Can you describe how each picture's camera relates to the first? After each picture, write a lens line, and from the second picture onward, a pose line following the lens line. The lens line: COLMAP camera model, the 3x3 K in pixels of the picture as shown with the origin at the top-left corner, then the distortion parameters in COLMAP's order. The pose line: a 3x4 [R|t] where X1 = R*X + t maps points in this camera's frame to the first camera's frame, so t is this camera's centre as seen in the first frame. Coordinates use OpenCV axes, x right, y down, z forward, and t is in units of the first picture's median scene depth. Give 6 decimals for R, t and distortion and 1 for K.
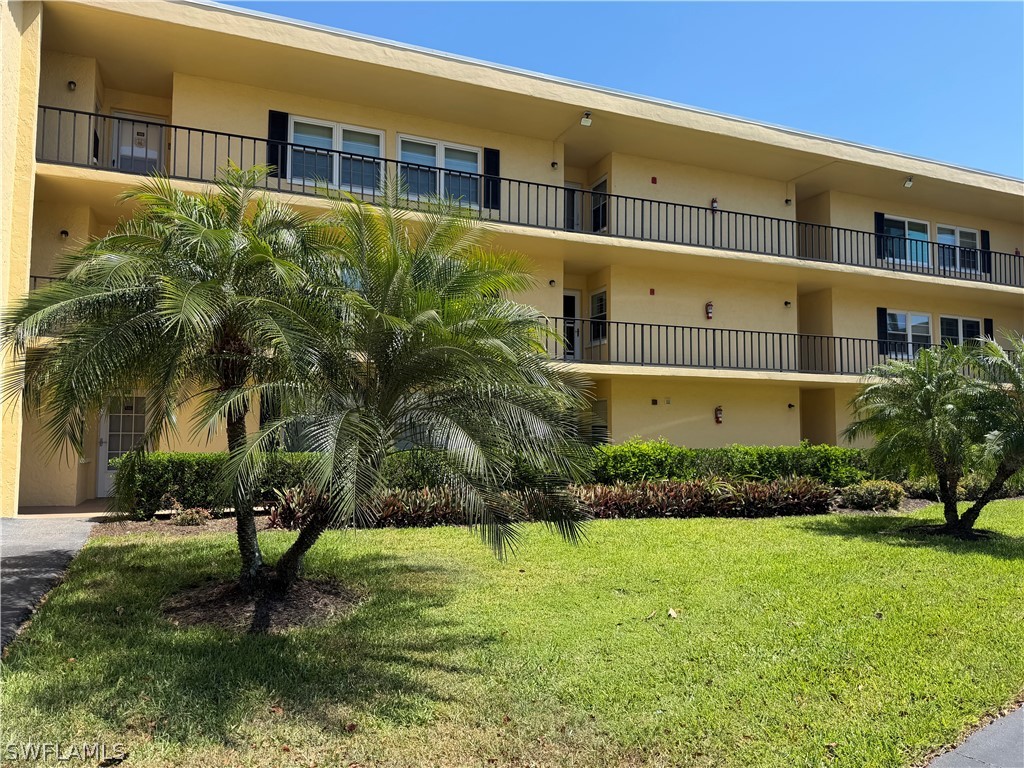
lens RADIAL K [[715.2, 0, 511.1], [0, 715.2, 396.1], [0, 0, 1]] dist [0.072827, -0.094821]
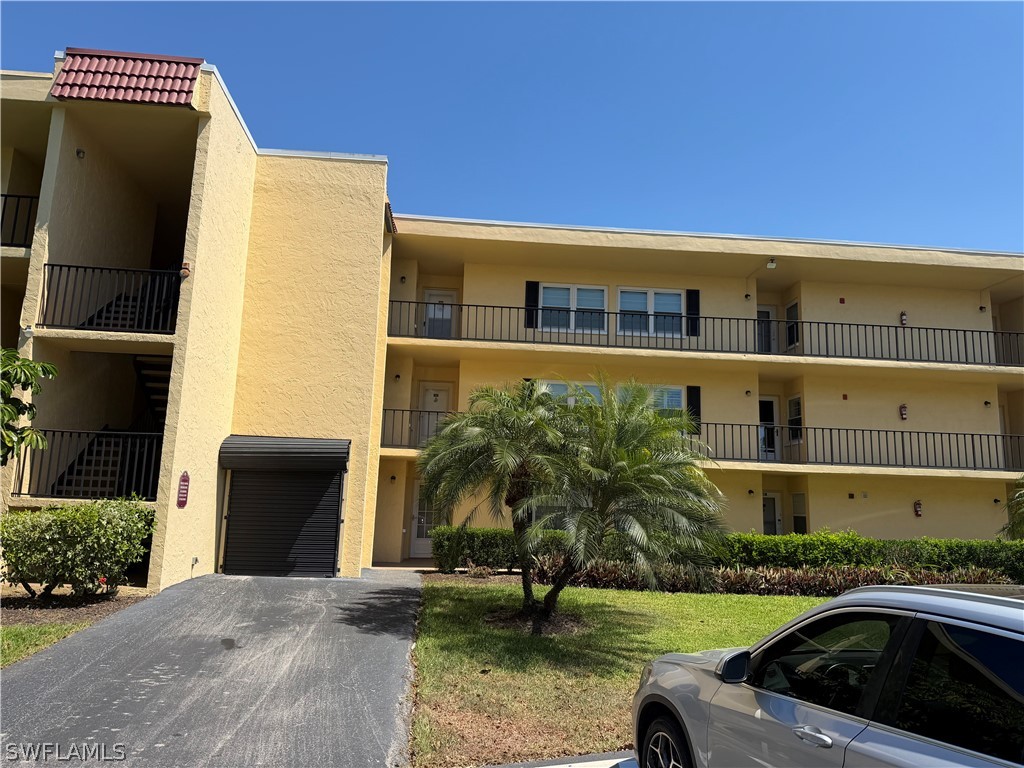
lens RADIAL K [[706.1, 0, 512.0], [0, 706.1, 384.0], [0, 0, 1]] dist [0.114083, -0.187366]
pose [[0.950619, -0.030524, -0.308855, 0.058473], [-0.008536, 0.992204, -0.124329, -0.025305], [0.310243, 0.120826, 0.942948, -0.281678]]
